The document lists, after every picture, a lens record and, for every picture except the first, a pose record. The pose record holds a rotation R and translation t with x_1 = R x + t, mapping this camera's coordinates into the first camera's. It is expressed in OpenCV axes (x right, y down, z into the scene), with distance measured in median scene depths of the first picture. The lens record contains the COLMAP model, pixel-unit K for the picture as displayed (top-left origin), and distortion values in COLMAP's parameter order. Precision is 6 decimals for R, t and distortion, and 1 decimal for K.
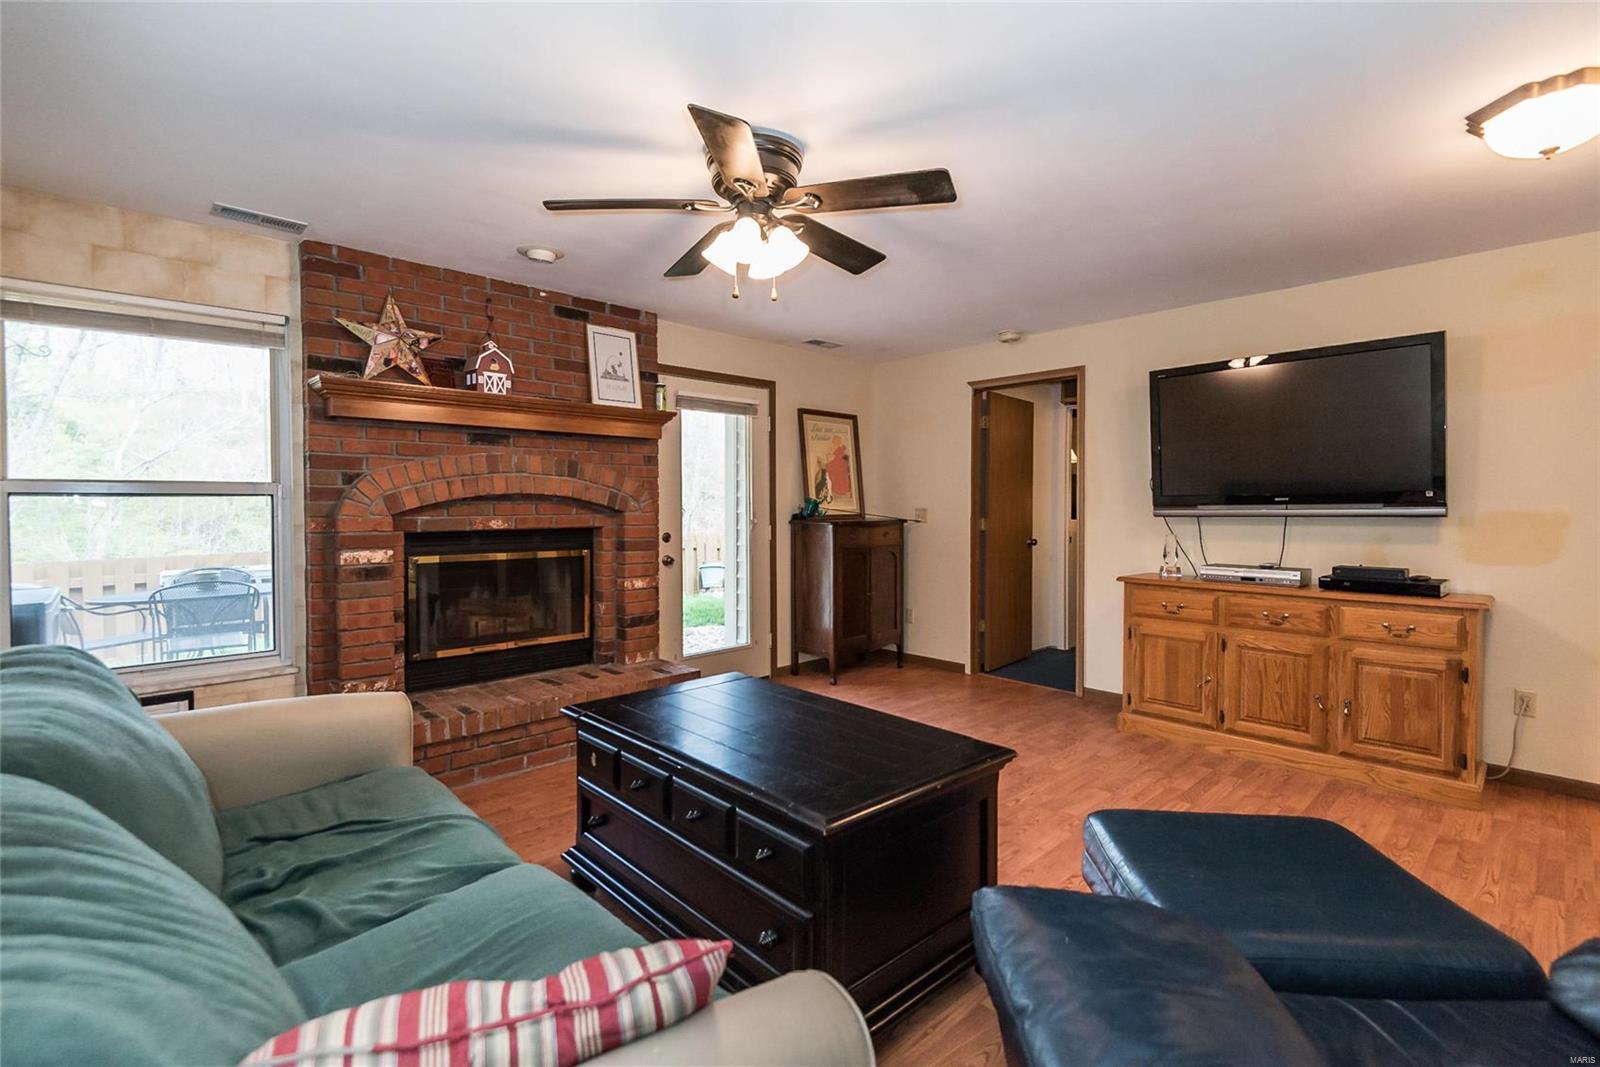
lens RADIAL K [[733.0, 0, 789.4], [0, 733.0, 524.0], [0, 0, 1]] dist [0.013417, -0.004630]
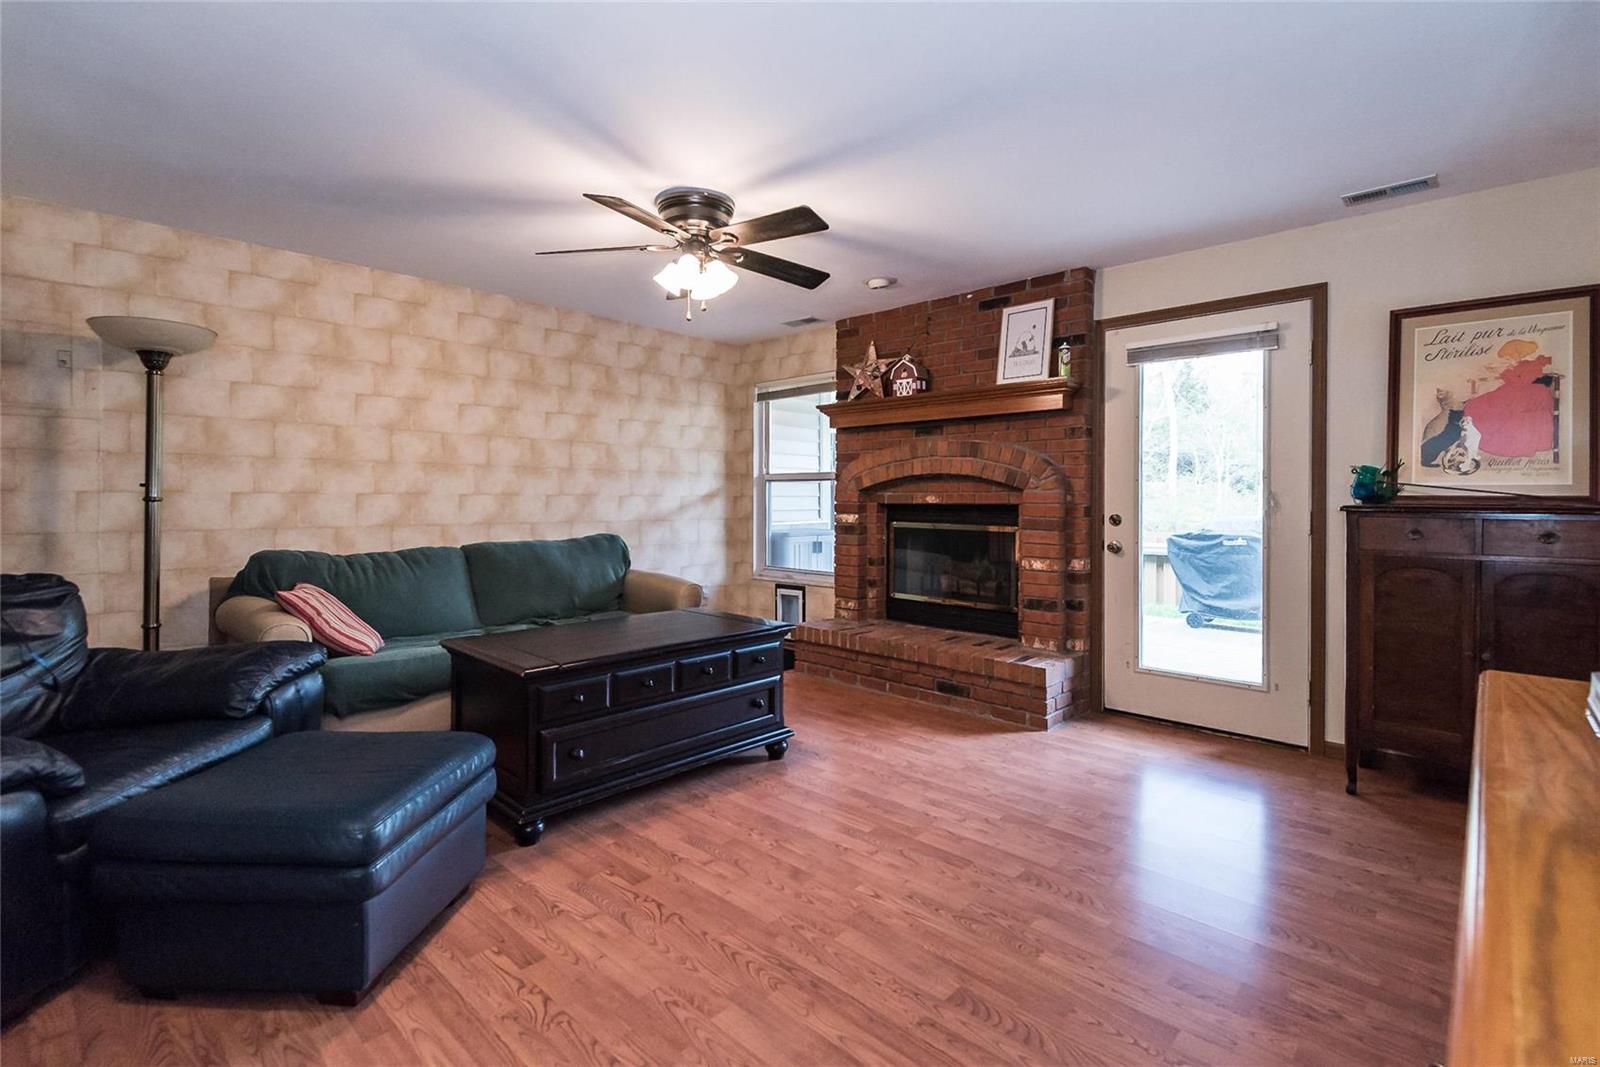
lens RADIAL K [[733.0, 0, 778.3], [0, 733.0, 509.2], [0, 0, 1]] dist [0.013417, -0.004630]
pose [[0.036115, 0.019814, -0.999151, 0.759191], [-0.027986, 0.999431, 0.018808, 0.000728], [0.998956, 0.027283, 0.036649, 0.652292]]
